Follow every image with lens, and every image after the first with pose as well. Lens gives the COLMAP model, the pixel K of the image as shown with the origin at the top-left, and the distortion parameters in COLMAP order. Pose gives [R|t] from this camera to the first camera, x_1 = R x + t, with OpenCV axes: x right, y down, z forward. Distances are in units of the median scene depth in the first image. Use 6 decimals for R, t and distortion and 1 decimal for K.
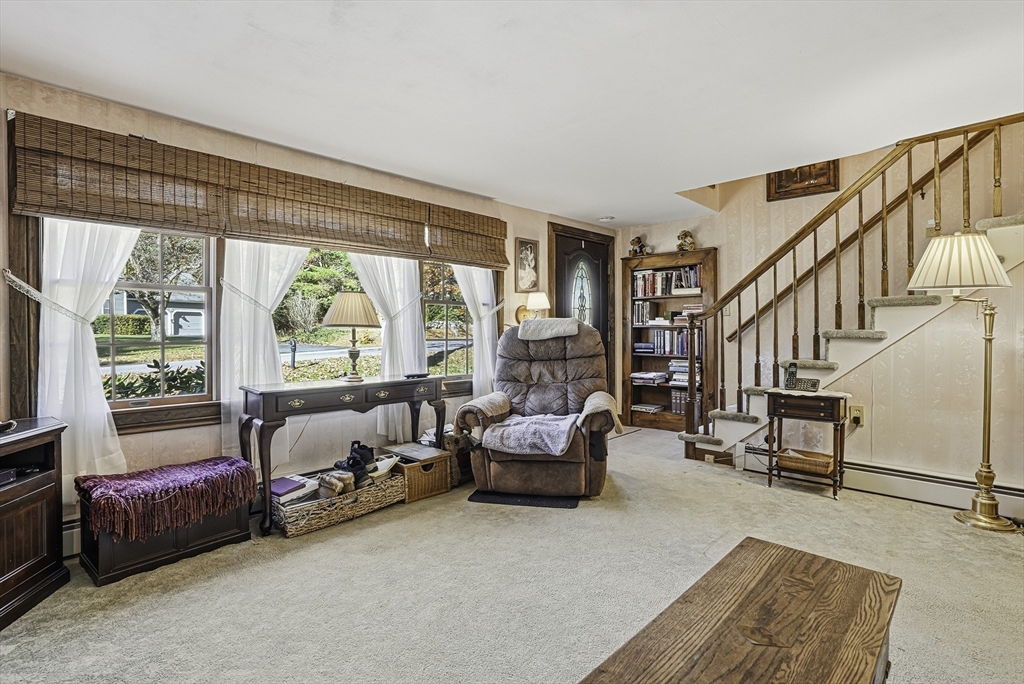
lens RADIAL K [[492.2, 0, 512.0], [0, 492.2, 342.0], [0, 0, 1]] dist [-0.078230, 0.033178]
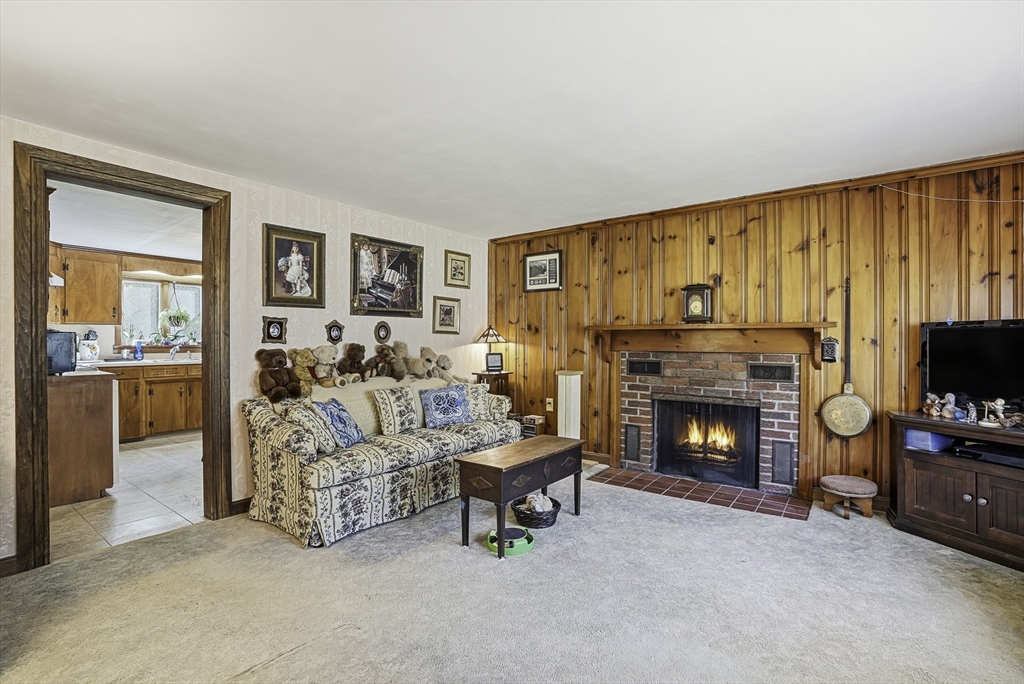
lens RADIAL K [[479.4, 0, 512.0], [0, 479.4, 346.0], [0, 0, 1]] dist [-0.017847, 0.000528]
pose [[-0.992222, 0.010475, -0.124039, 0.303767], [0.006455, 0.999442, 0.032771, -0.056572], [0.124313, 0.031716, -0.991736, 1.271134]]
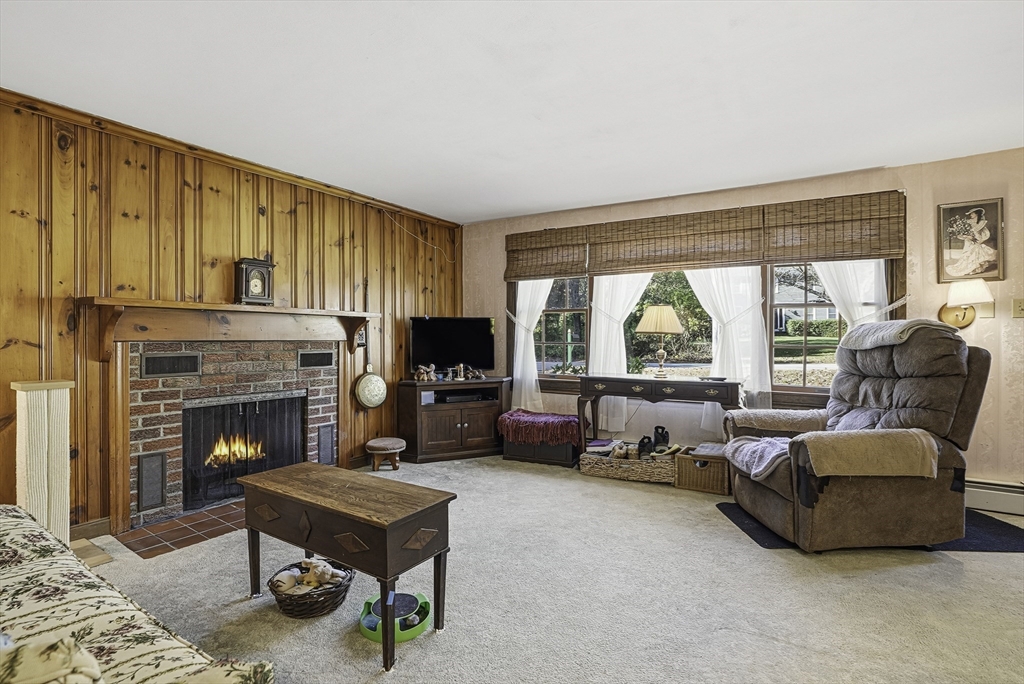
lens RADIAL K [[492.2, 0, 512.0], [0, 492.2, 342.0], [0, 0, 1]] dist [-0.078230, 0.033178]
pose [[0.208160, 0.015379, -0.977974, 0.826655], [-0.021116, 0.999714, 0.011226, -0.015529], [0.977867, 0.018314, 0.208426, 0.385393]]
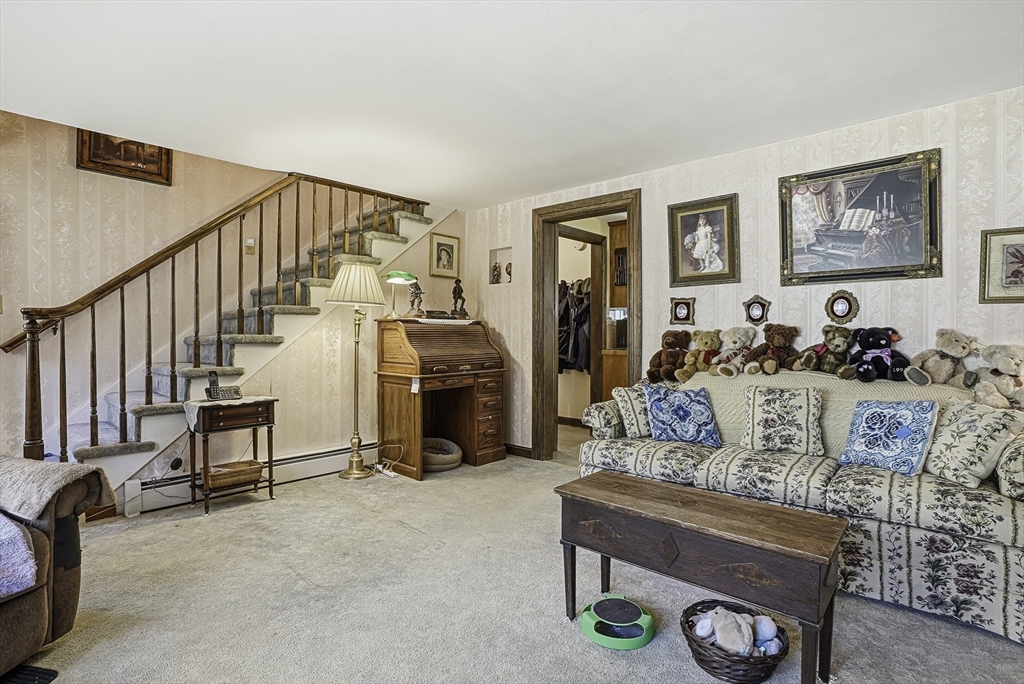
lens RADIAL K [[492.2, 0, 512.0], [0, 492.2, 342.0], [0, 0, 1]] dist [-0.078230, 0.033178]
pose [[-0.055173, -0.007985, 0.998445, -0.385082], [0.022239, 0.999710, 0.009224, -0.007926], [-0.998229, 0.022714, -0.054979, 0.529247]]
